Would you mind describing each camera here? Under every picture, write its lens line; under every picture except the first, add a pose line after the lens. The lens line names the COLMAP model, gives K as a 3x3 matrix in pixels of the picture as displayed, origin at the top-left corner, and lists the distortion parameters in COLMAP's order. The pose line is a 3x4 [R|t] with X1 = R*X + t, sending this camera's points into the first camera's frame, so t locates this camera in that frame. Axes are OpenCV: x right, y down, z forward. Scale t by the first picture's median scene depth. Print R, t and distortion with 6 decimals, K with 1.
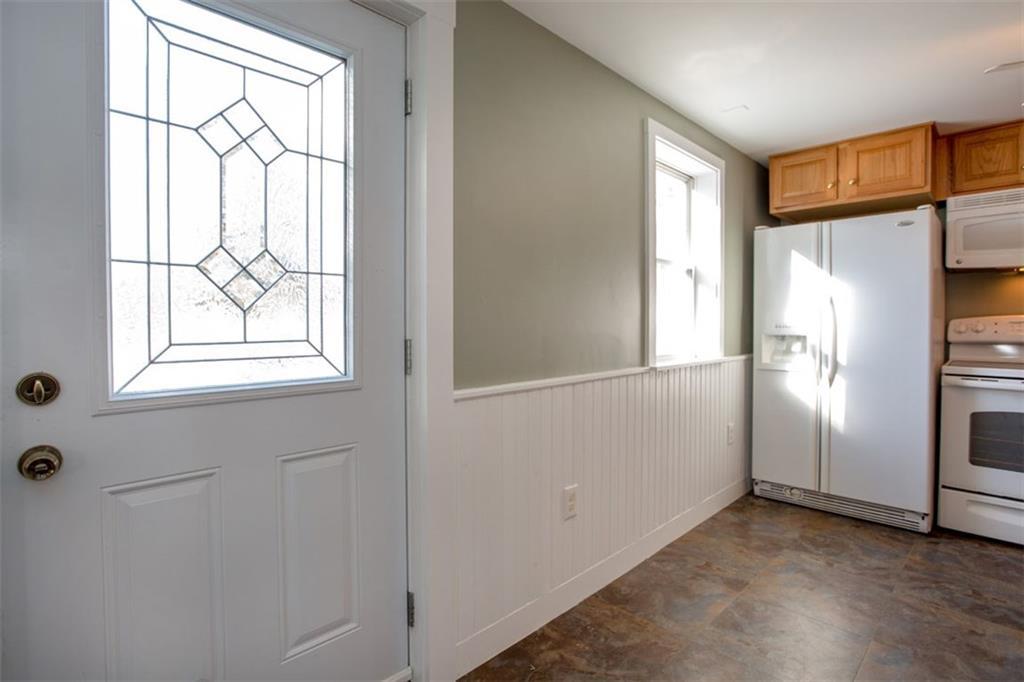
lens RADIAL K [[496.2, 0, 513.1], [0, 496.2, 332.1], [0, 0, 1]] dist [-0.054414, 0.021925]
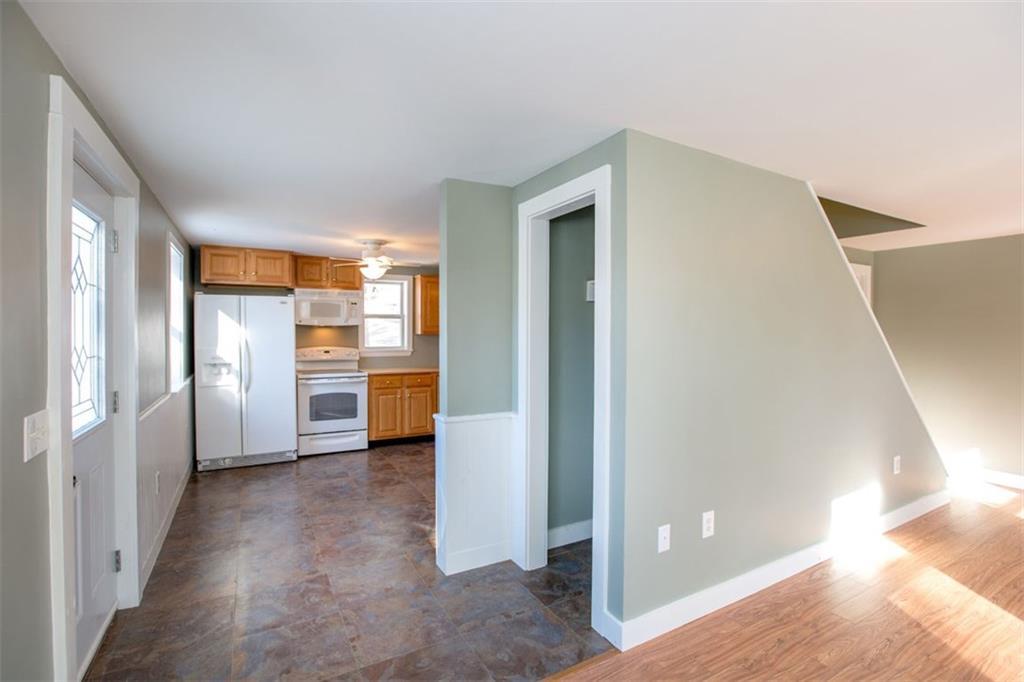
lens RADIAL K [[464.0, 0, 512.0], [0, 464.0, 341.0], [0, 0, 1]] dist [-0.016916, 0.000010]
pose [[0.257171, -0.018002, 0.966198, -0.672164], [0.013664, 0.999794, 0.014991, -0.079954], [-0.966269, 0.009347, 0.257364, -0.322458]]
